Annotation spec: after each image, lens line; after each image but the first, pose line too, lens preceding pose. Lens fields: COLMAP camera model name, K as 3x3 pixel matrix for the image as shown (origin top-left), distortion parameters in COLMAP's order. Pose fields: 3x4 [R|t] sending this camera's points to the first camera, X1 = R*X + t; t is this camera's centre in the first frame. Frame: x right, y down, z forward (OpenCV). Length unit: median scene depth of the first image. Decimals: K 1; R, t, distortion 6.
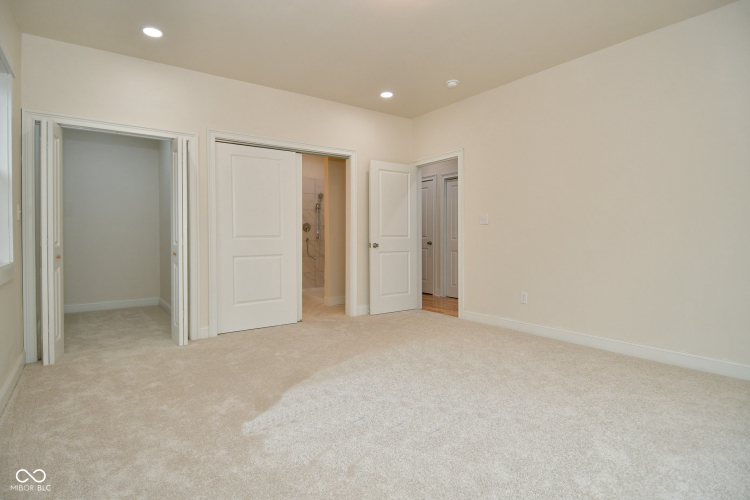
lens RADIAL K [[401.1, 0, 369.8], [0, 401.1, 240.6], [0, 0, 1]] dist [0.027099, -0.031841]
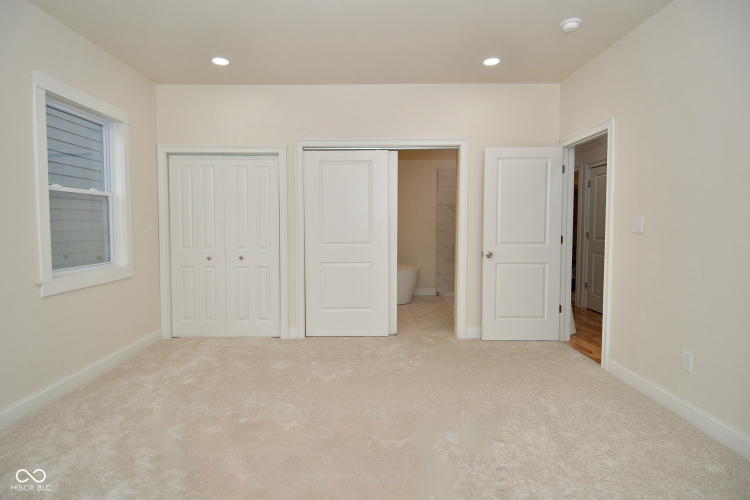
lens RADIAL K [[401.1, 0, 369.8], [0, 401.1, 240.6], [0, 0, 1]] dist [0.027099, -0.031841]
pose [[0.810366, 0.029221, -0.585195, 0.325316], [-0.006507, 0.999143, 0.040880, -0.053623], [0.585888, -0.029320, 0.809862, 0.239414]]
